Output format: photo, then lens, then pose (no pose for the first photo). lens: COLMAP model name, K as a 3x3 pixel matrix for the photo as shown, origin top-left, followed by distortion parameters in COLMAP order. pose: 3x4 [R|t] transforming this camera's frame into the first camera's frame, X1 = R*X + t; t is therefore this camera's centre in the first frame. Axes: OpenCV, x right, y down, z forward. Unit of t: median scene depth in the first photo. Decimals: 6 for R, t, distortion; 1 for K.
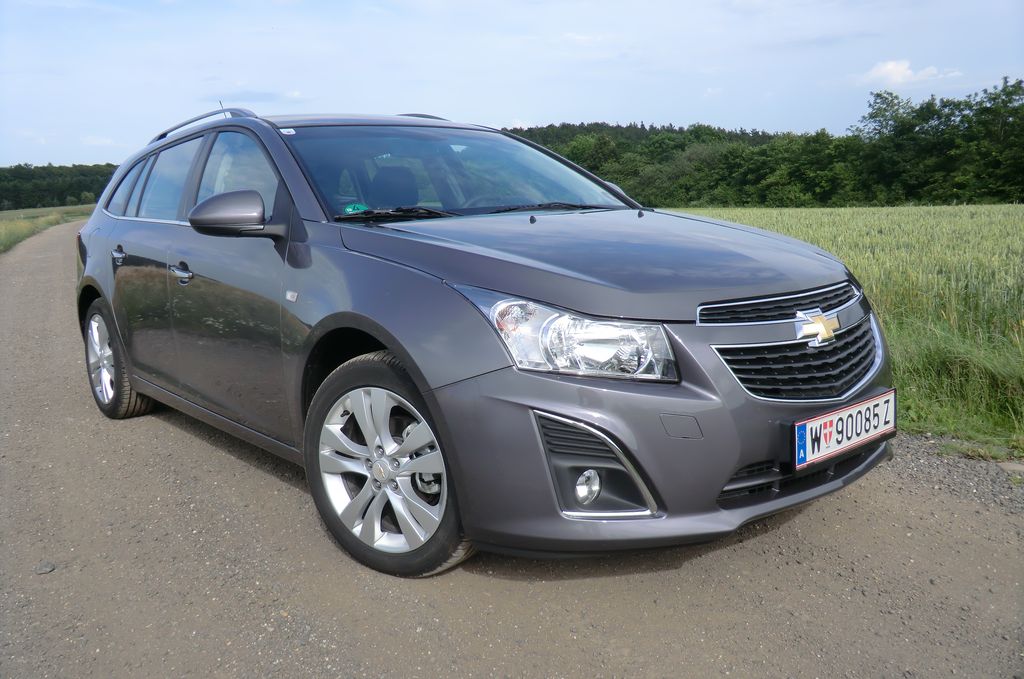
lens RADIAL K [[883.9, 0, 510.1], [0, 883.9, 313.7], [0, 0, 1]] dist [-0.090850, 0.004966]
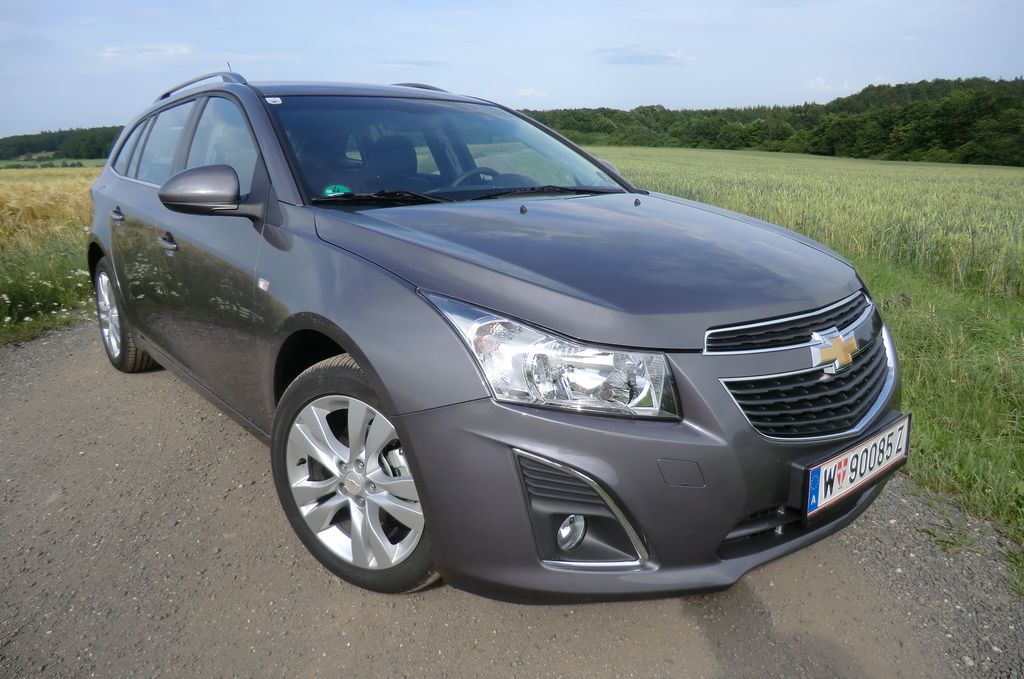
lens RADIAL K [[723.3, 0, 515.0], [0, 723.3, 321.5], [0, 0, 1]] dist [-0.062198, 0.084127]
pose [[0.999507, 0.030922, 0.005505, 0.019126], [-0.031324, 0.994219, 0.102697, -0.080415], [-0.002297, -0.102819, 0.994697, 0.275159]]
